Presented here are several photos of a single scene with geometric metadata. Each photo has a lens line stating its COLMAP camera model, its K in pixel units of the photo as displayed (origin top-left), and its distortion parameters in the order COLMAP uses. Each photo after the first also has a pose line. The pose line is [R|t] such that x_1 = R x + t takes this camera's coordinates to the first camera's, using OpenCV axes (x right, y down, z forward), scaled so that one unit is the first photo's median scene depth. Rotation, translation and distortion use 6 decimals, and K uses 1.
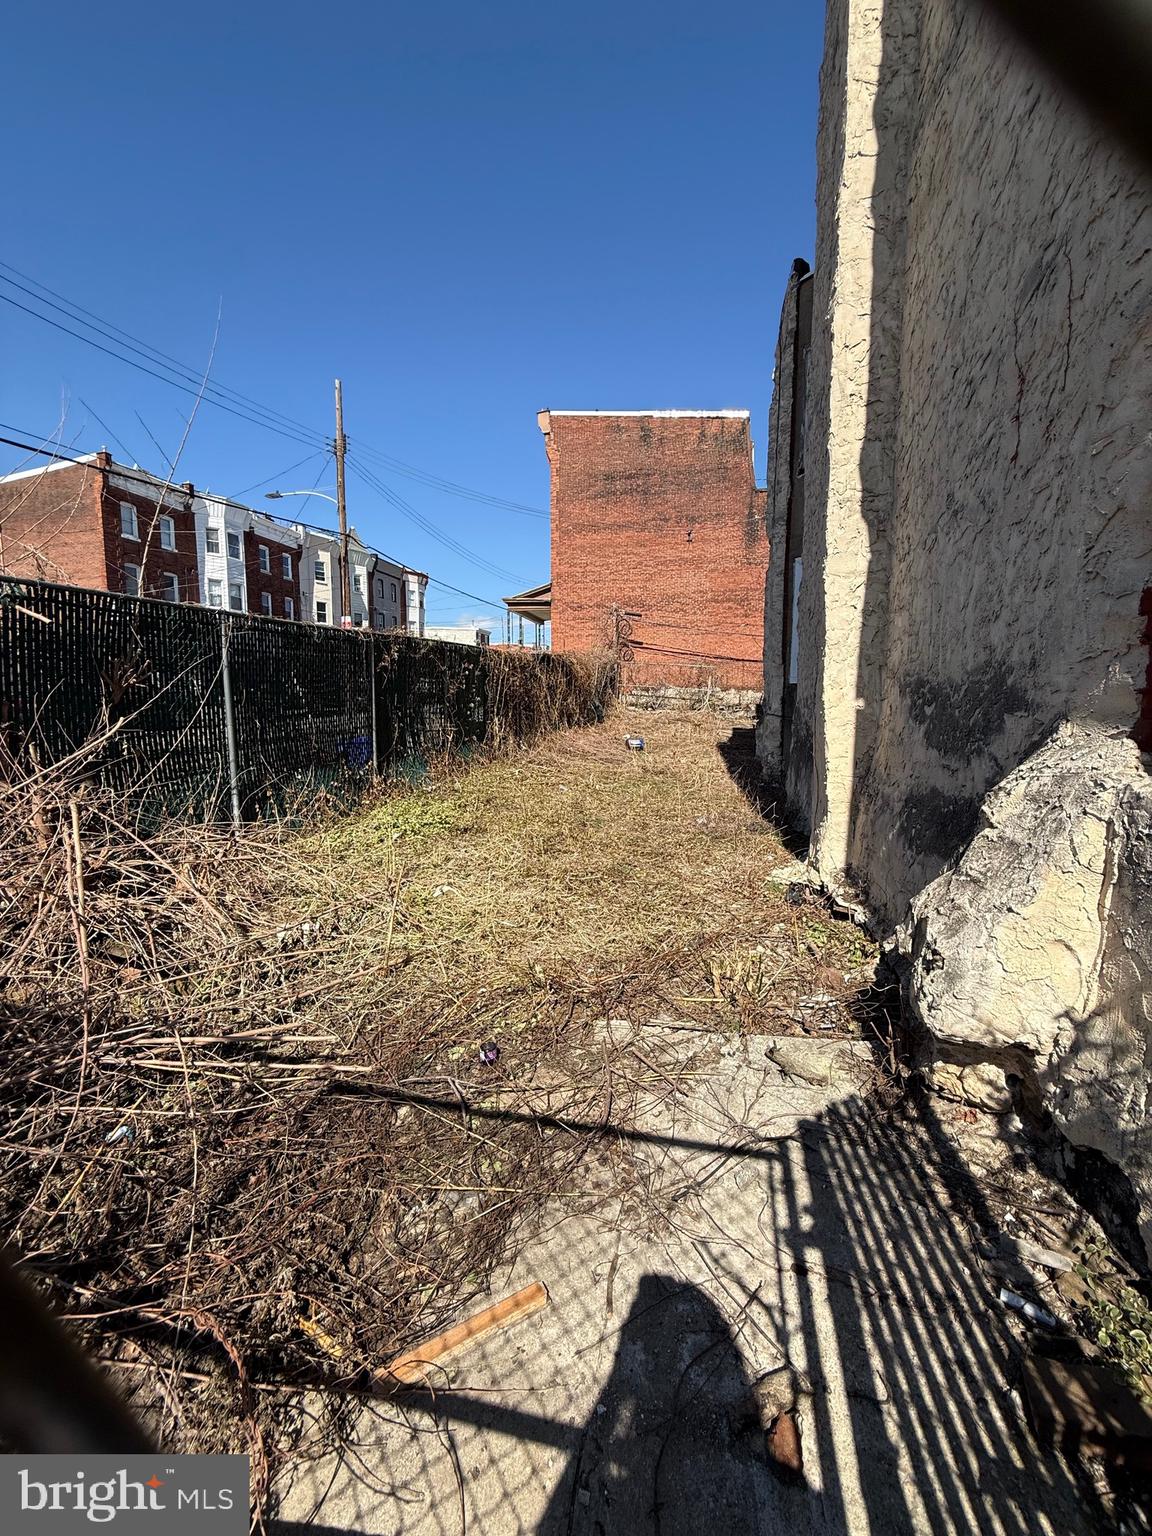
lens RADIAL K [[612.7, 0, 573.0], [0, 612.7, 766.0], [0, 0, 1]] dist [-0.001494, 0.000381]
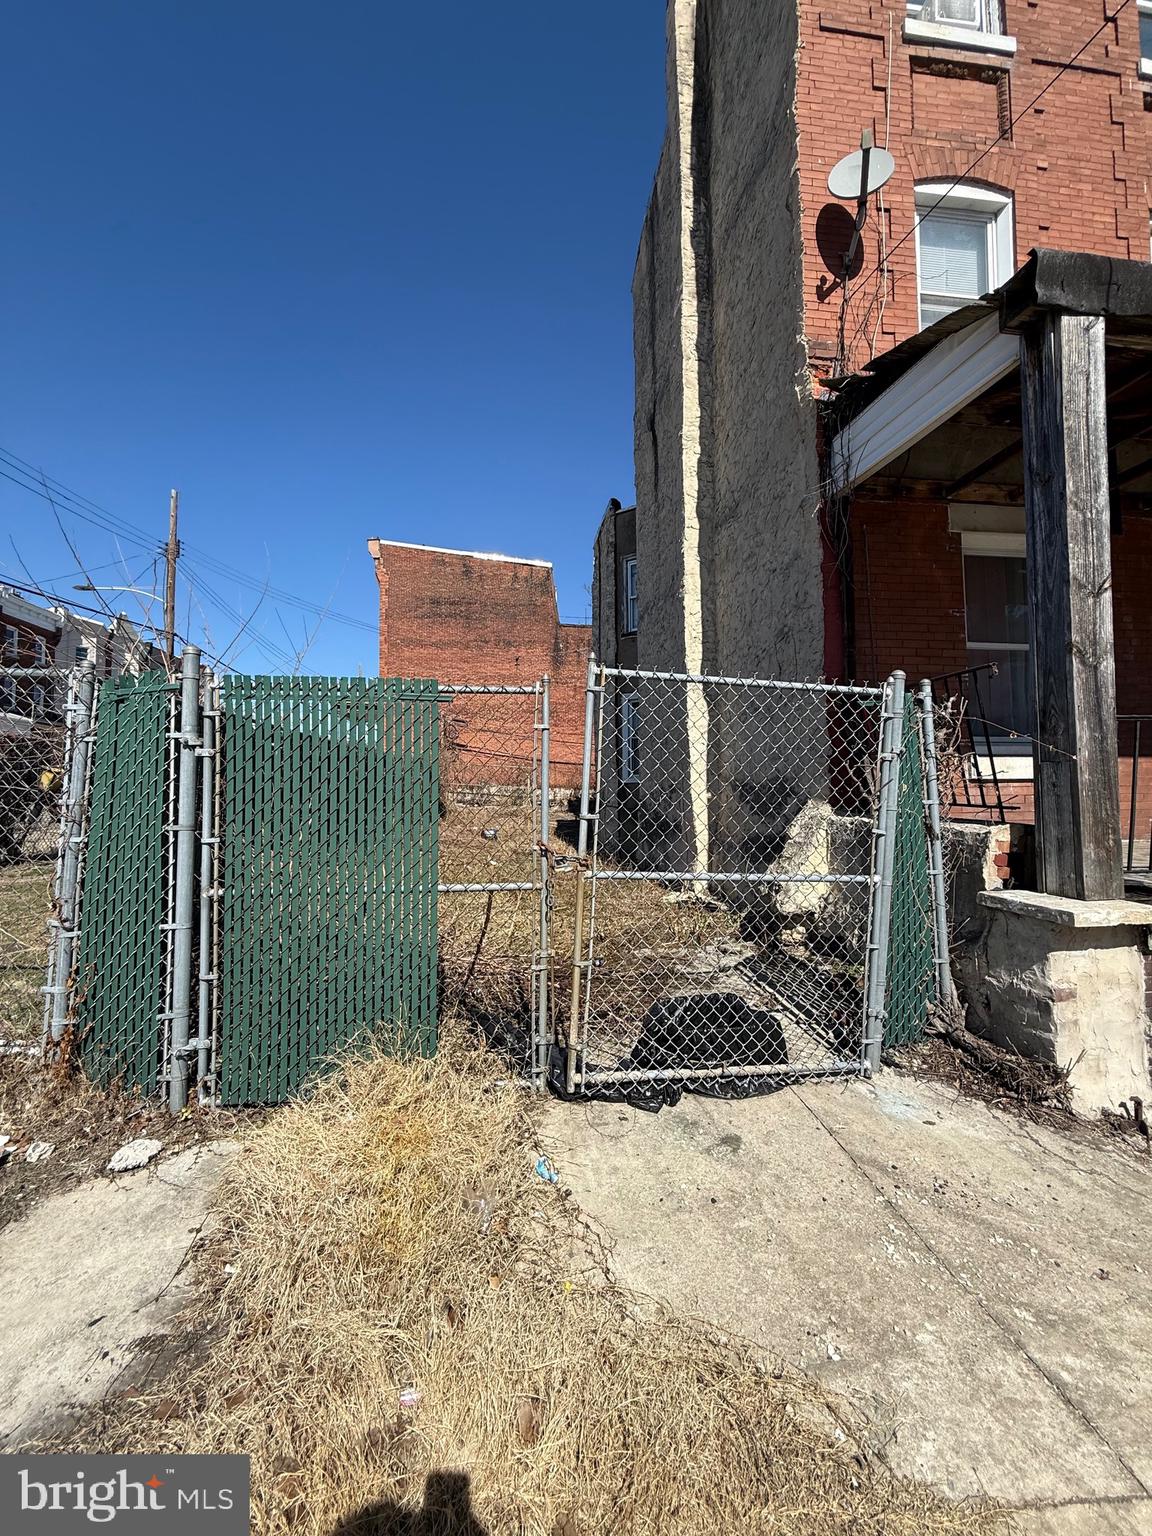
lens RADIAL K [[612.7, 0, 578.7], [0, 612.7, 766.9], [0, 0, 1]] dist [-0.001494, 0.000381]
pose [[0.937111, 0.006705, 0.348966, -0.087477], [0.048169, 0.987764, -0.148332, 0.011109], [-0.345691, 0.155812, 0.925322, -0.094065]]
